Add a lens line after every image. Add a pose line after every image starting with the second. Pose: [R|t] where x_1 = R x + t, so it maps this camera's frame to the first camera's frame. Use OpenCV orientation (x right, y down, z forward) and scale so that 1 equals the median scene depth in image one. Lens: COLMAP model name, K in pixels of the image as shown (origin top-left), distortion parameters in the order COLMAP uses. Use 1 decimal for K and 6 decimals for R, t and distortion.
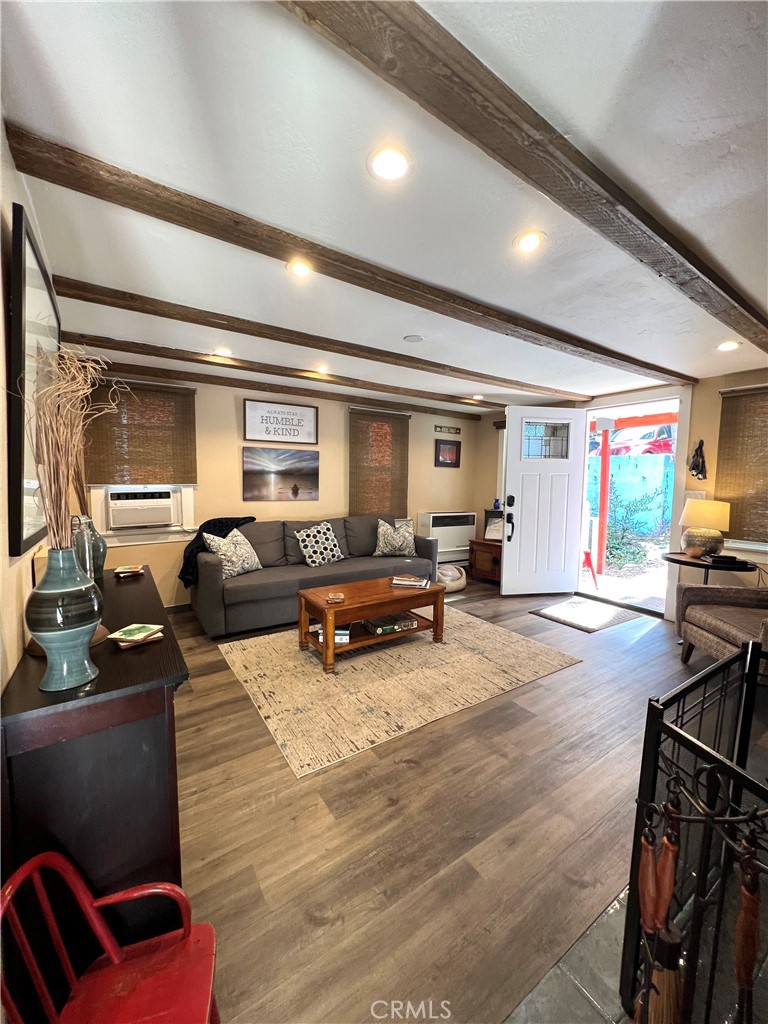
lens RADIAL K [[407.0, 0, 381.8], [0, 407.0, 510.1], [0, 0, 1]] dist [-0.002614, -0.000434]
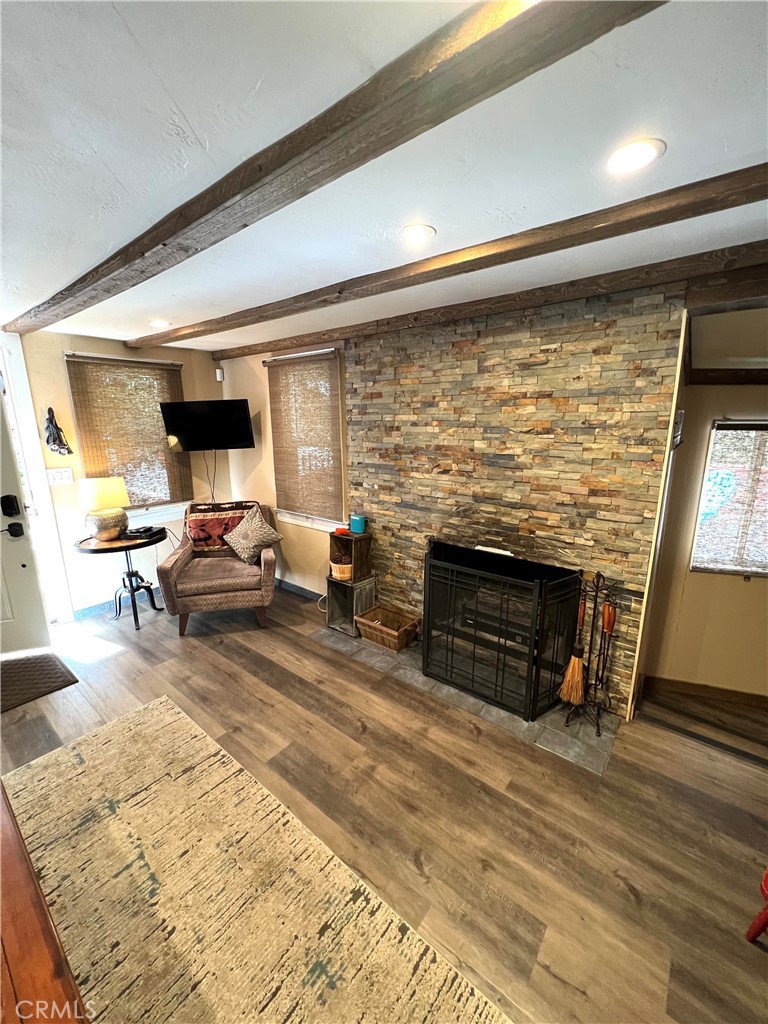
lens RADIAL K [[407.0, 0, 387.9], [0, 407.0, 511.6], [0, 0, 1]] dist [-0.002614, -0.000434]
pose [[-0.310541, -0.225355, 0.923461, -0.134539], [0.079044, 0.962004, 0.261342, -0.069119], [-0.947268, 0.154151, -0.280929, 0.322404]]
